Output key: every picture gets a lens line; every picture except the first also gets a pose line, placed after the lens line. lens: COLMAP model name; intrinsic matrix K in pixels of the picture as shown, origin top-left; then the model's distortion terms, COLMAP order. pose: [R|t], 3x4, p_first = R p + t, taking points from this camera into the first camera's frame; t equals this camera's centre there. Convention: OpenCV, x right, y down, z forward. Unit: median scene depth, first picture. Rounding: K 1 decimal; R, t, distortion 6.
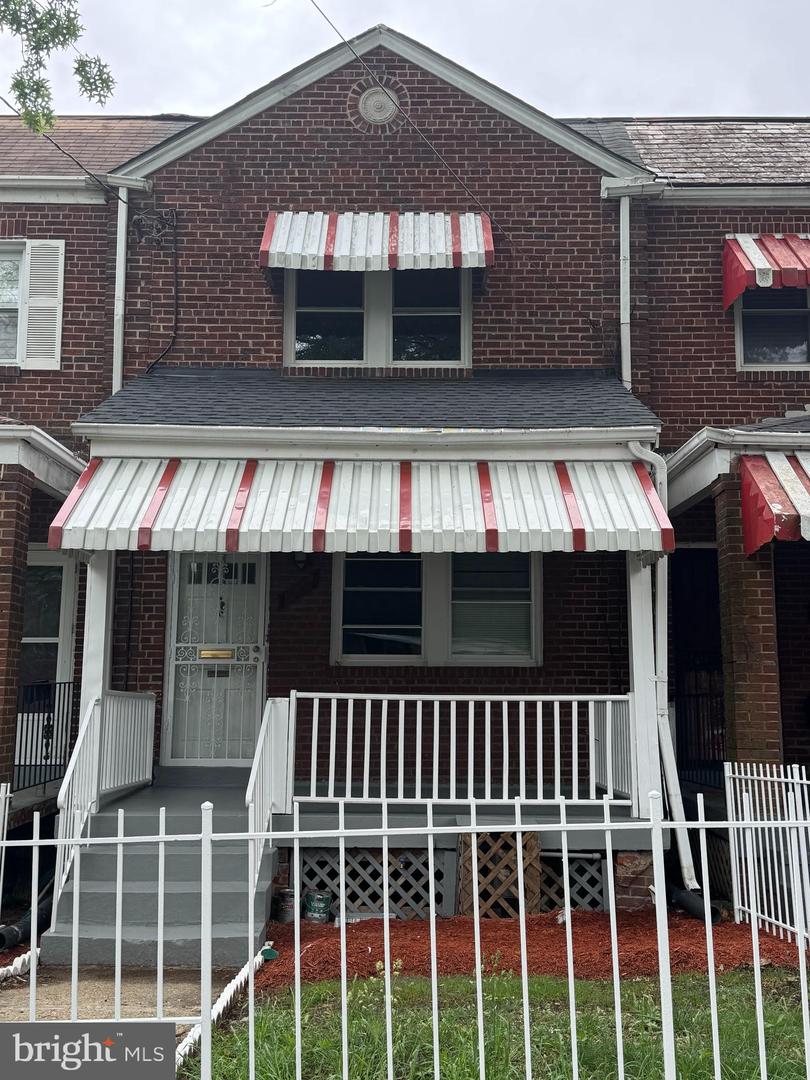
lens RADIAL K [[1175.4, 0, 394.8], [0, 1175.4, 534.5], [0, 0, 1]] dist [0.128581, 0.000000]
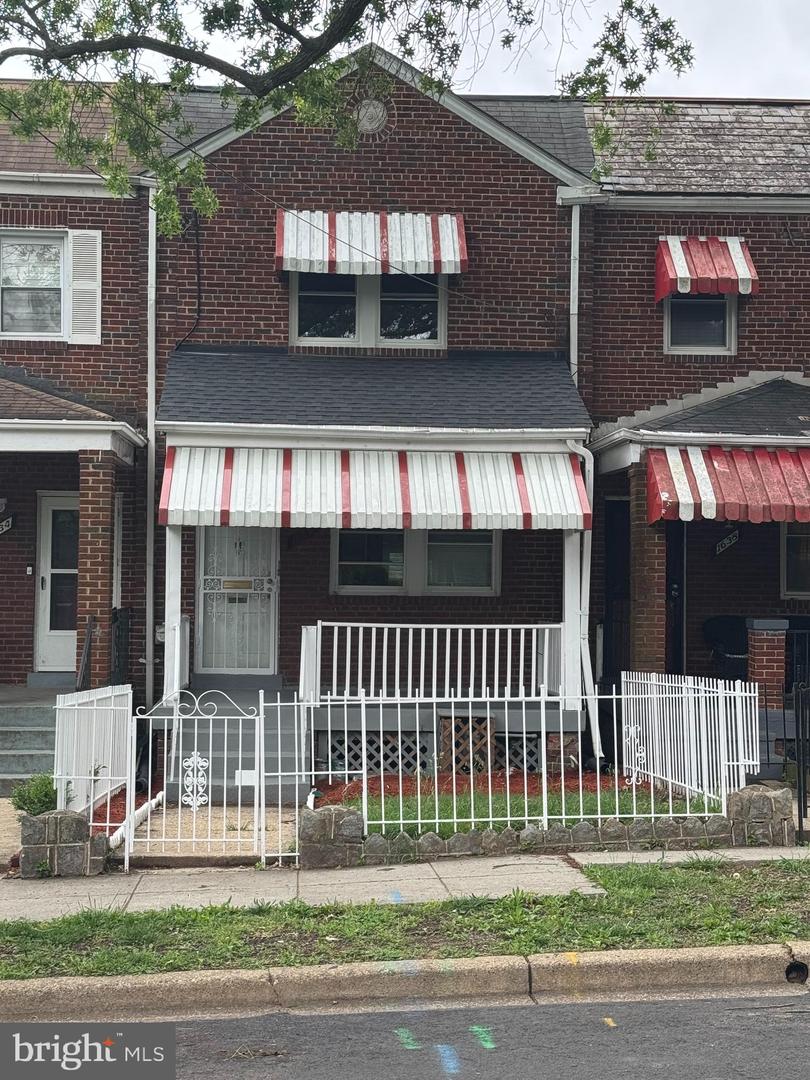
lens RADIAL K [[1792.2, 0, 384.8], [0, 1792.2, 541.7], [0, 0, 1]] dist [0.168866, 0.000000]
pose [[0.998170, 0.006564, 0.060120, -0.109424], [-0.013721, 0.992748, 0.119427, -0.168272], [-0.058900, -0.120033, 0.991021, -0.855226]]
